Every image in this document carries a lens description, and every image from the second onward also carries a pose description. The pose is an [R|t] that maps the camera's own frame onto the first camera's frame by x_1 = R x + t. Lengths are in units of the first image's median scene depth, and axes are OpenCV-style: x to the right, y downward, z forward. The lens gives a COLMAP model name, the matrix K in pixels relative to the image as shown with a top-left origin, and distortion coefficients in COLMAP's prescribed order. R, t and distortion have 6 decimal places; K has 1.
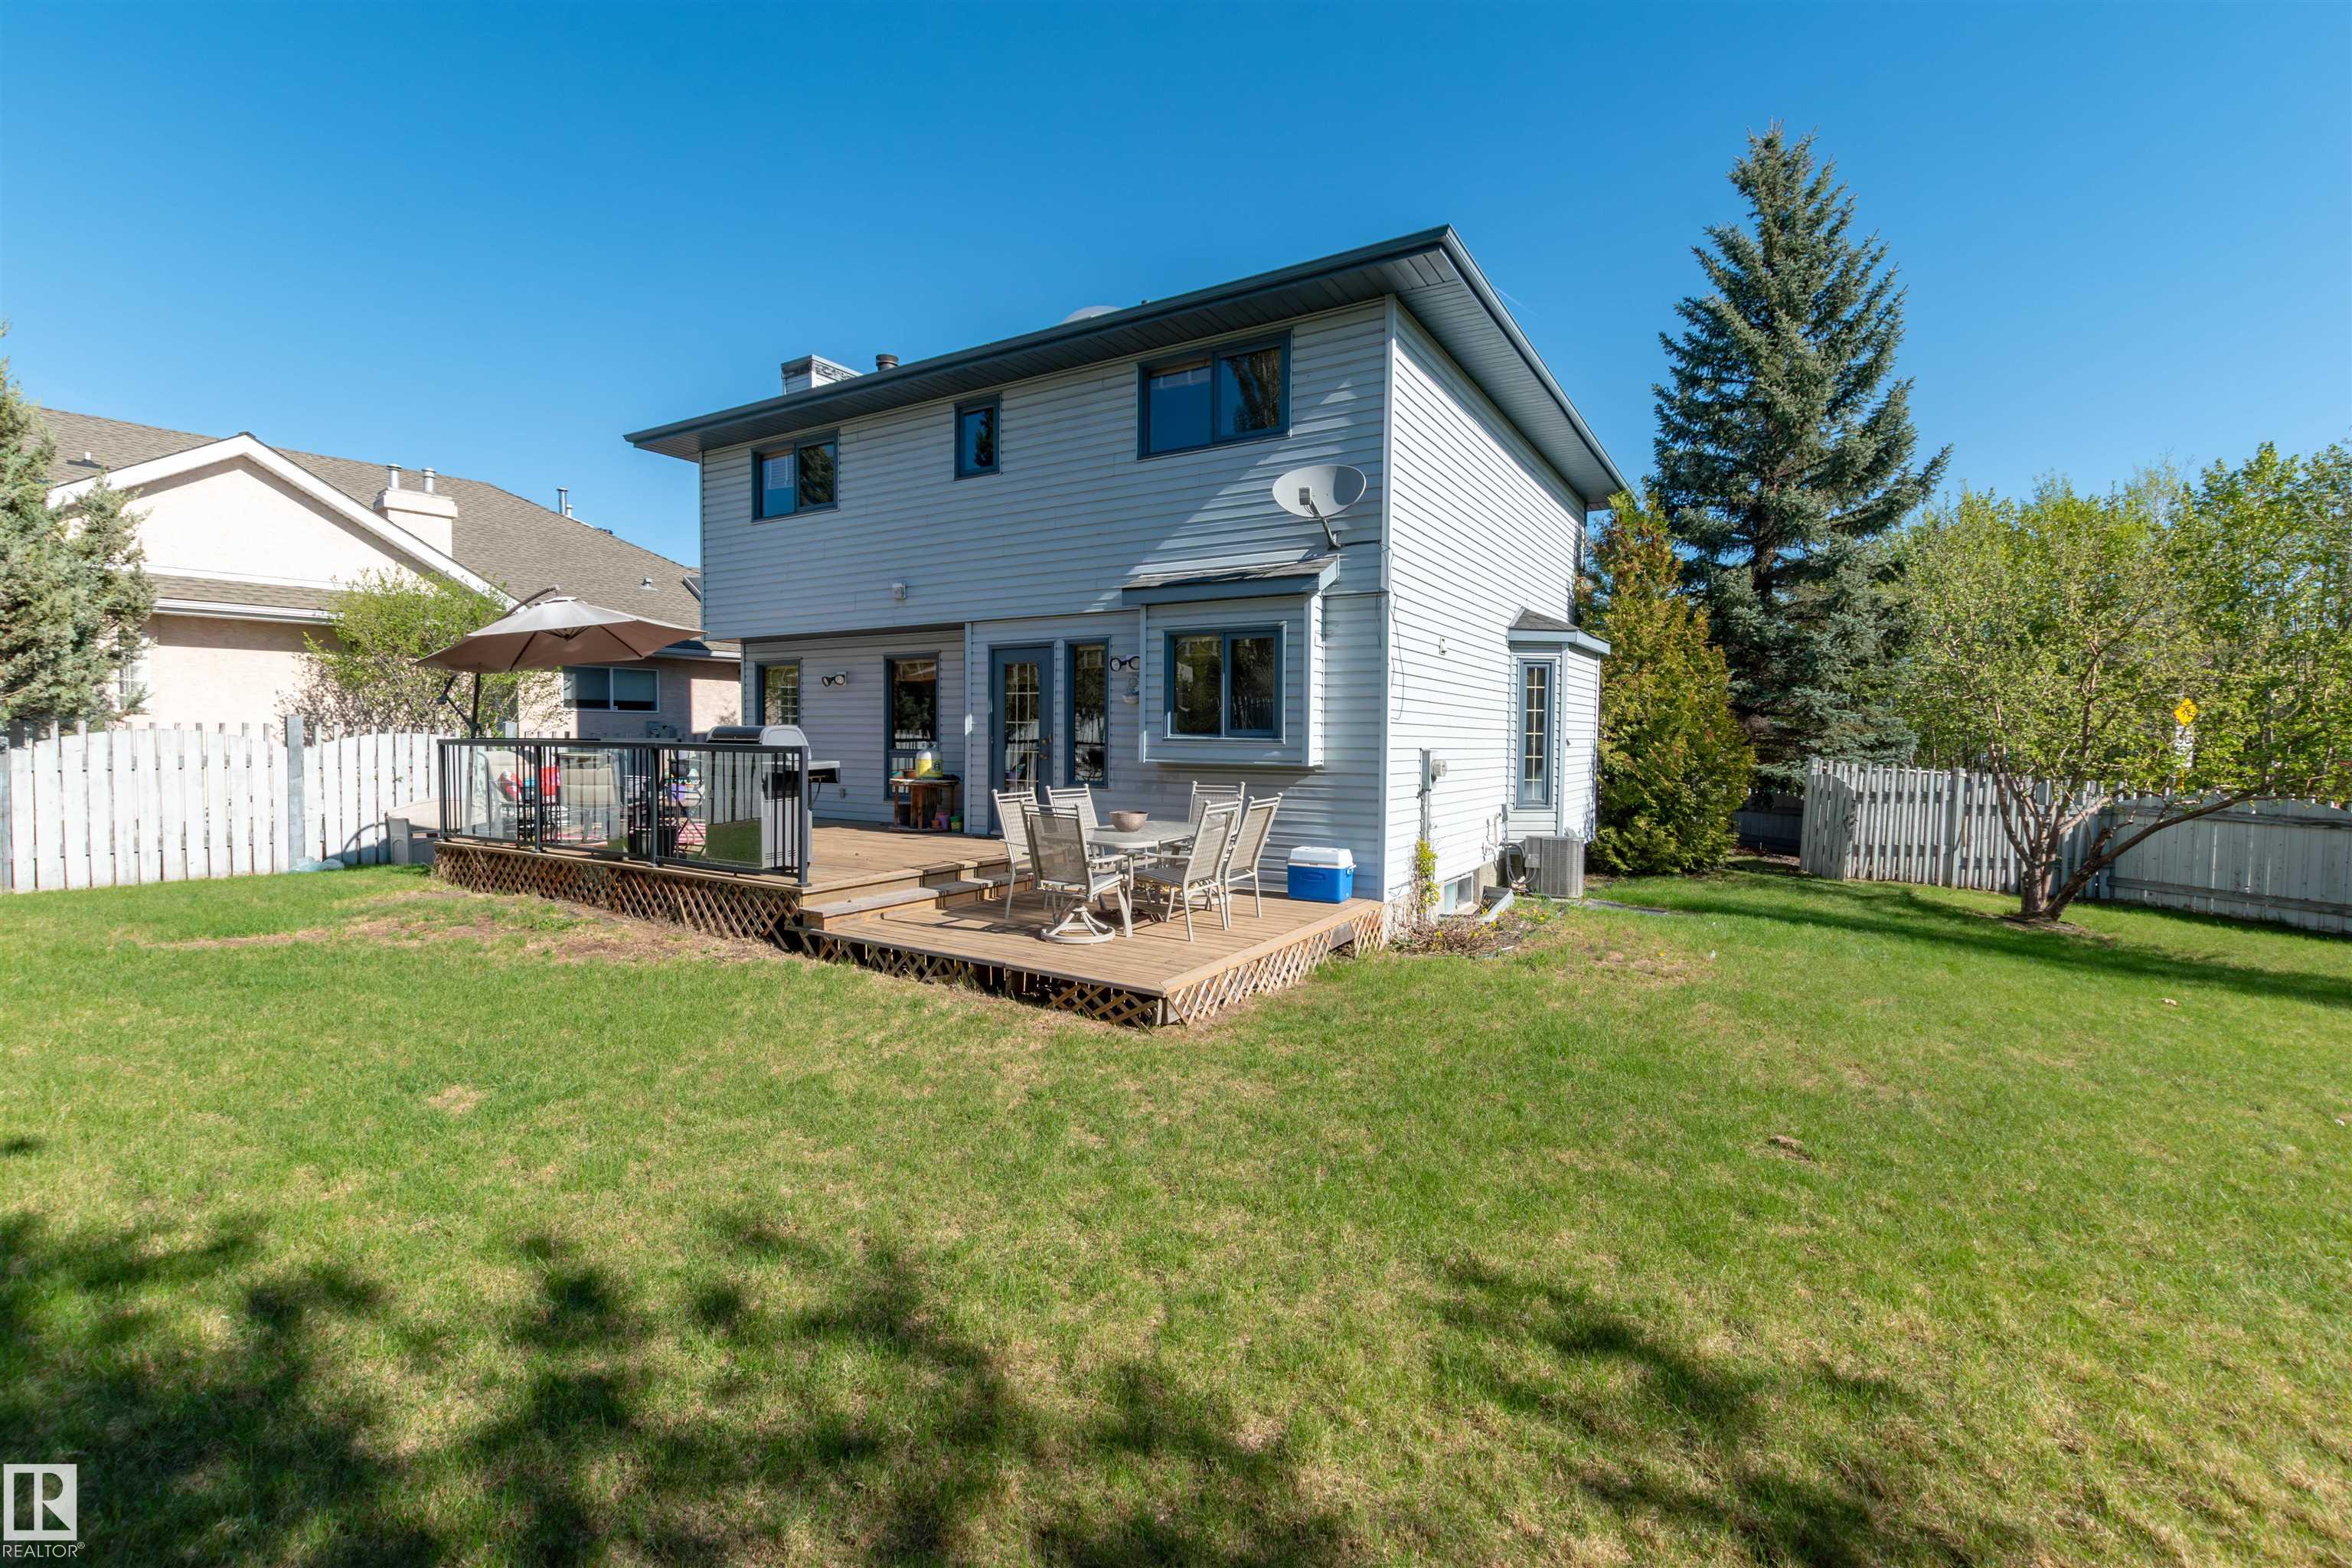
lens RADIAL K [[1029.4, 0, 1181.4], [0, 1029.4, 787.3], [0, 0, 1]] dist [0.002768, -0.001415]
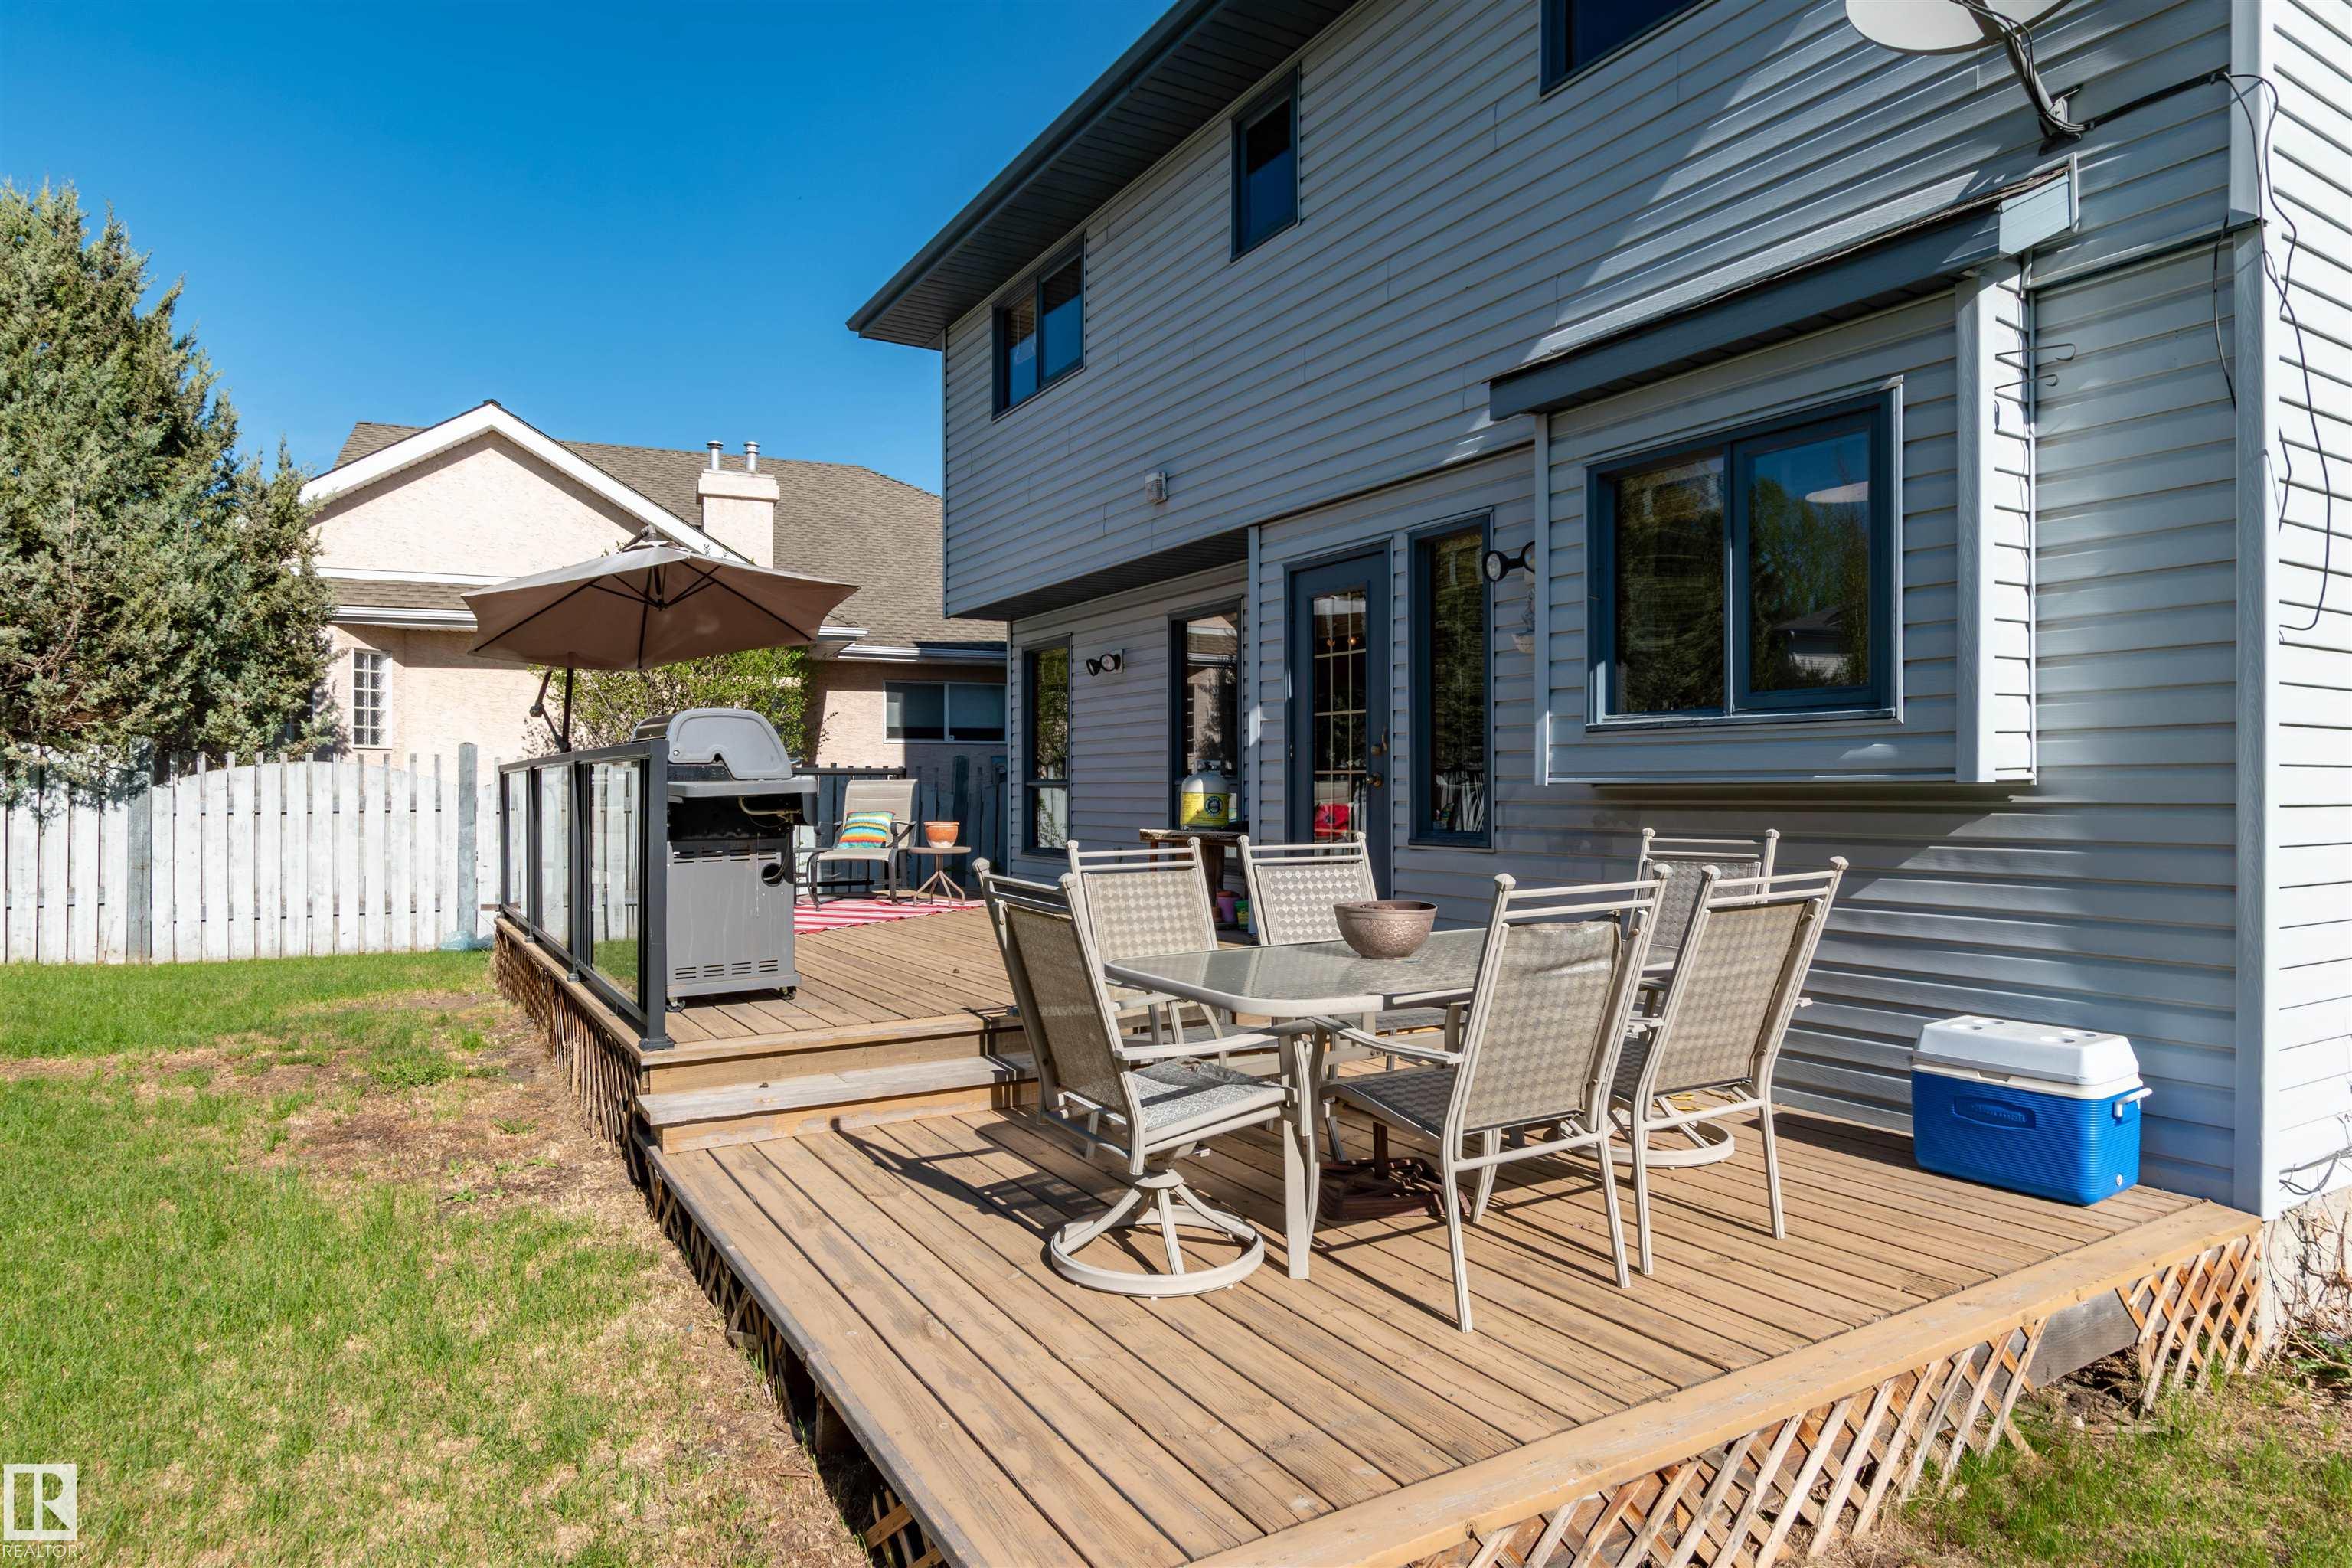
lens RADIAL K [[1367.2, 0, 1170.6], [0, 1367.2, 798.4], [0, 0, 1]] dist [-0.001858, -0.001924]
pose [[0.880928, -0.007415, -0.473193, 0.093271], [-0.013185, 0.999105, -0.040202, 0.005743], [0.473067, 0.041653, 0.880041, 0.435330]]
